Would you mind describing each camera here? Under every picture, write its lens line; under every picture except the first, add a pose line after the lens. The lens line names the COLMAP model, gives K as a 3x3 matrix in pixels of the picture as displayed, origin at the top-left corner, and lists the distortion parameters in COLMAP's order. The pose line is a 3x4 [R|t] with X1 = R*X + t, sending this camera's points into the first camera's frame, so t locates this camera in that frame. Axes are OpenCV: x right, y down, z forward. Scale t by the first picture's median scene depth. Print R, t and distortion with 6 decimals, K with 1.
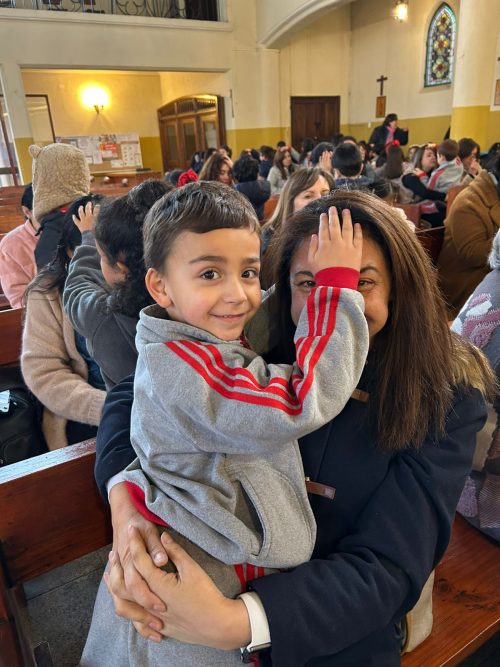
lens RADIAL K [[497.6, 0, 245.9], [0, 497.6, 332.6], [0, 0, 1]] dist [0.046978, -0.059184]
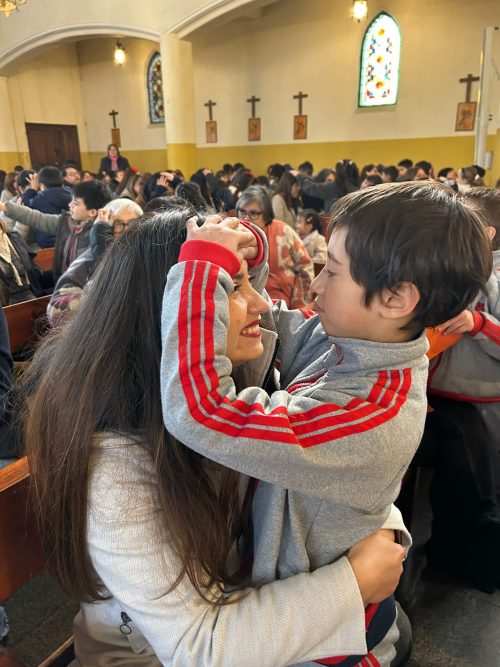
lens RADIAL K [[497.6, 0, 245.9], [0, 497.6, 332.6], [0, 0, 1]] dist [0.046978, -0.059184]
pose [[0.904924, -0.105971, 0.412167, 0.032620], [0.125171, 0.991938, -0.019784, 0.031209], [-0.406748, 0.069494, 0.910893, -0.090643]]
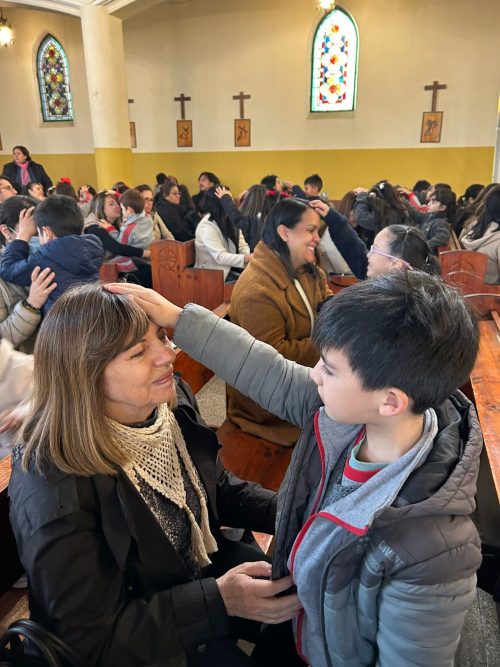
lens RADIAL K [[496.4, 0, 250.0], [0, 496.4, 333.5], [0, 0, 1]] dist [0.054850, -0.065092]
pose [[0.748346, -0.165839, 0.642243, -0.015356], [0.203640, 0.978923, 0.015493, -0.048791], [-0.631276, 0.119192, 0.766344, 0.108484]]
